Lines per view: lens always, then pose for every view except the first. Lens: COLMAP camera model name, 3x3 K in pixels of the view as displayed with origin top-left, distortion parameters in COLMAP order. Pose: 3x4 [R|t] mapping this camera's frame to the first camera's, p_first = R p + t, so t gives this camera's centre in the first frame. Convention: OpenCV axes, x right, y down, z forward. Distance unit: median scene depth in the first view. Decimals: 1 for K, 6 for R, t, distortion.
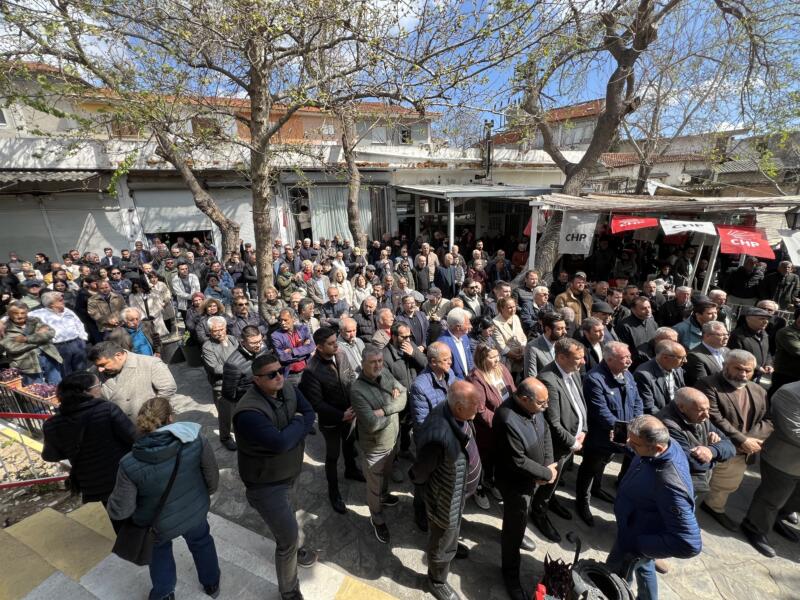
lens RADIAL K [[318.5, 0, 398.3], [0, 318.5, 298.2], [0, 0, 1]] dist [-0.000141, -0.000162]
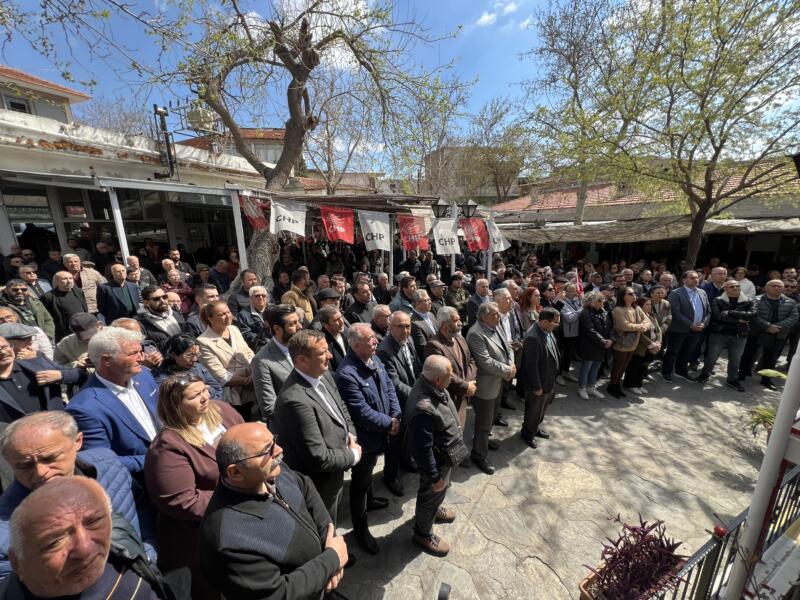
lens RADIAL K [[318.5, 0, 398.3], [0, 318.5, 298.2], [0, 0, 1]] dist [-0.000141, -0.000162]
pose [[0.673410, -0.149075, 0.724083, 0.098894], [0.193577, 0.980840, 0.021906, 0.046092], [-0.713475, 0.125414, 0.689365, 0.208993]]
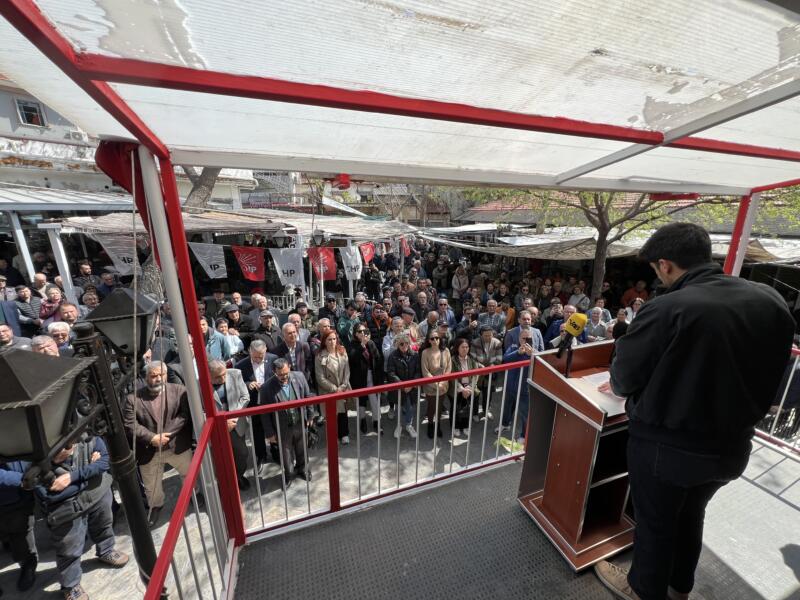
lens RADIAL K [[318.5, 0, 398.3], [0, 318.5, 298.2], [0, 0, 1]] dist [-0.000141, -0.000162]
pose [[0.736575, -0.150495, 0.659400, 0.602424], [0.164772, 0.985485, 0.040861, 0.020709], [-0.655978, 0.078553, 0.750681, -0.294627]]
